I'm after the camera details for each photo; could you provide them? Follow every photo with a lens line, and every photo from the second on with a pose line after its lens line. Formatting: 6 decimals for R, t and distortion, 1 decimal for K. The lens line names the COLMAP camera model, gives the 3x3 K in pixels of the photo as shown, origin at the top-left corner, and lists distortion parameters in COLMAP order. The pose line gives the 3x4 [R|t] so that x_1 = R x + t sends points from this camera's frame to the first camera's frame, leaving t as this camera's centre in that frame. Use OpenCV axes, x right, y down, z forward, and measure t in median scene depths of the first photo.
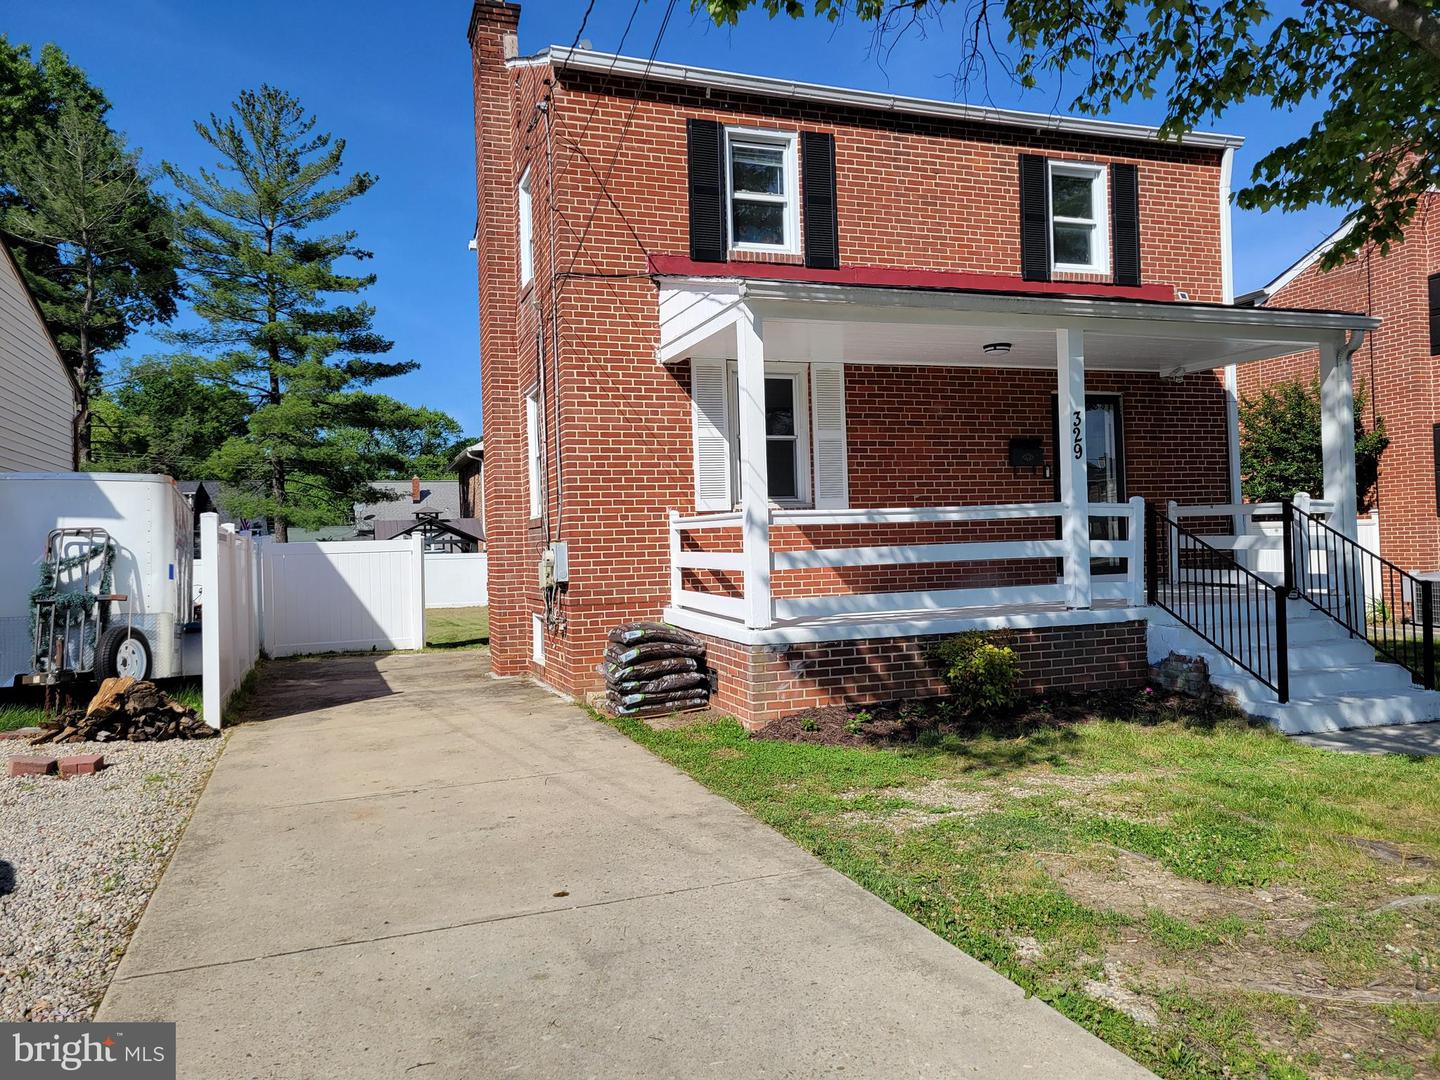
lens RADIAL K [[1076.8, 0, 677.4], [0, 1076.8, 532.8], [0, 0, 1]] dist [0.042851, -0.017421]
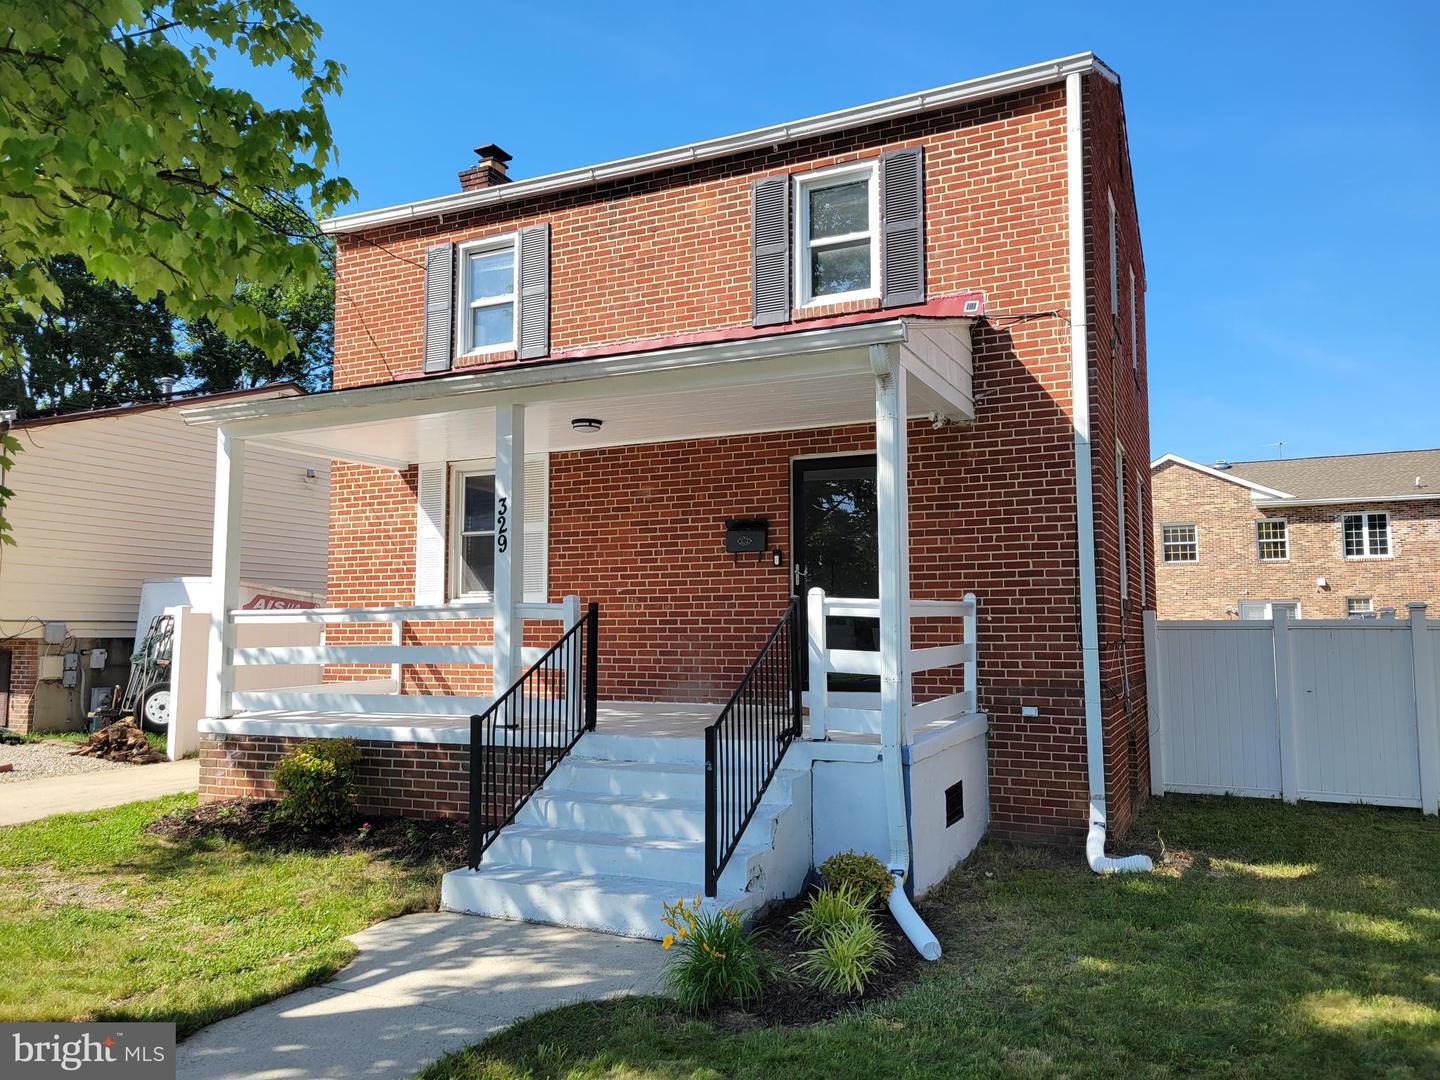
lens RADIAL K [[1076.8, 0, 712.4], [0, 1076.8, 529.3], [0, 0, 1]] dist [0.042851, -0.017421]
pose [[0.701120, -0.041598, -0.711828, 0.930896], [-0.009145, 0.997690, -0.067311, -0.025103], [0.712984, 0.053702, 0.699121, 0.432543]]
